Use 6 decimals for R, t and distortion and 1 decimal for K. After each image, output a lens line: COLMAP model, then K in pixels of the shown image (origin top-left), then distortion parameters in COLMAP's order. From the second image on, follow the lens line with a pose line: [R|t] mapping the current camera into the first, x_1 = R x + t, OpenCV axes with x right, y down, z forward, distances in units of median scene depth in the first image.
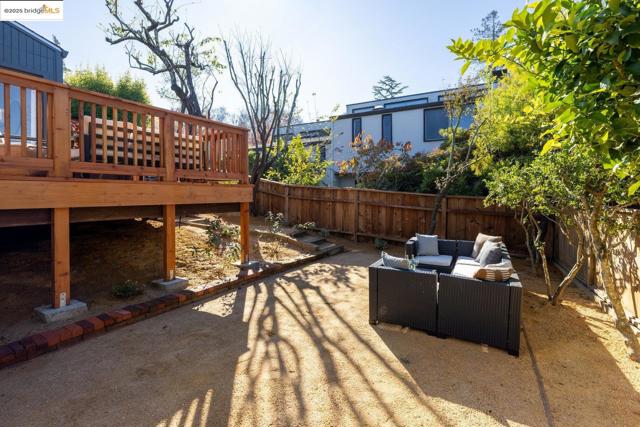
lens RADIAL K [[307.9, 0, 316.1], [0, 307.9, 194.2], [0, 0, 1]] dist [-0.000827, 0.001043]
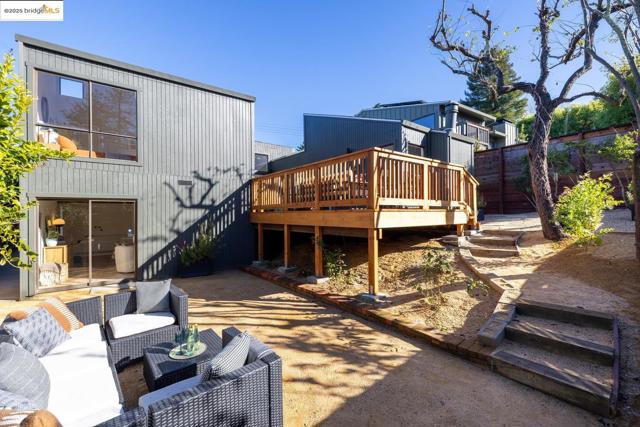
lens RADIAL K [[277.0, 0, 326.3], [0, 277.0, 209.6], [0, 0, 1]] dist [-0.004325, 0.000125]
pose [[-0.318458, -0.009722, -0.947887, 0.649668], [0.003199, 0.999931, -0.011330, -0.023745], [0.947931, -0.006641, -0.318405, 1.229389]]
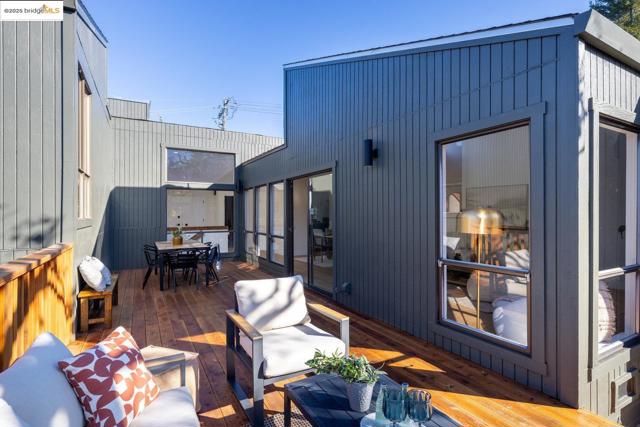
lens RADIAL K [[325.2, 0, 320.4], [0, 325.2, 212.2], [0, 0, 1]] dist [-0.011865, -0.000198]
pose [[-0.475668, 0.001702, -0.879623, -0.454277], [-0.005134, 0.999976, 0.004711, -0.292322], [0.879610, 0.006757, -0.475648, 1.044837]]
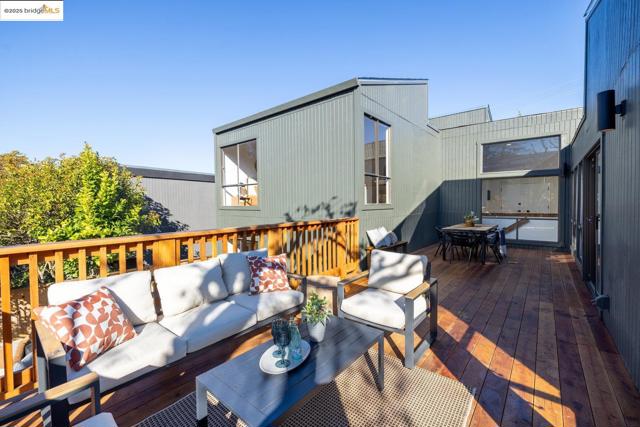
lens RADIAL K [[277.0, 0, 328.8], [0, 277.0, 202.7], [0, 0, 1]] dist [-0.004325, 0.000125]
pose [[-0.990642, 0.007920, 0.136259, -0.780893], [0.009802, 0.999866, 0.013143, -0.291278], [-0.136137, 0.014356, -0.990586, 1.278263]]
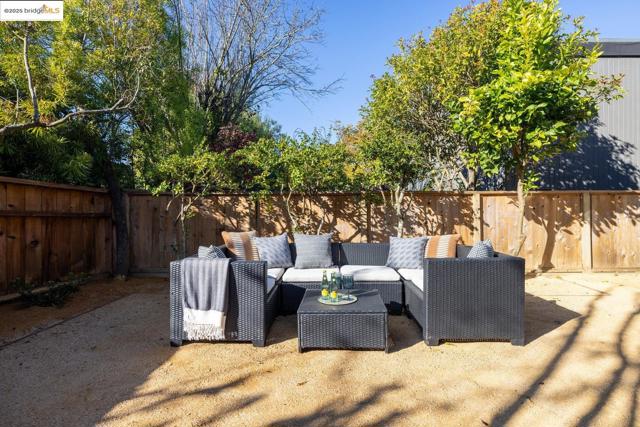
lens RADIAL K [[346.1, 0, 317.6], [0, 346.1, 208.2], [0, 0, 1]] dist [0.000744, 0.001135]
pose [[-0.438561, -0.000904, 0.898701, -0.195839], [0.016121, 0.999831, 0.008873, 0.072070], [-0.898557, 0.018379, -0.438472, 1.101015]]
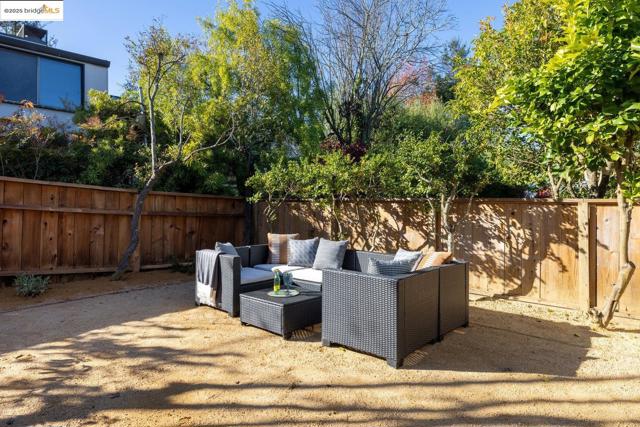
lens RADIAL K [[390.1, 0, 303.9], [0, 390.1, 206.1], [0, 0, 1]] dist [0.005785, -0.006094]
pose [[0.252204, -0.005929, 0.967656, -0.425823], [0.004285, 0.999978, 0.005010, 0.049120], [-0.967665, 0.002883, 0.252224, 0.629057]]
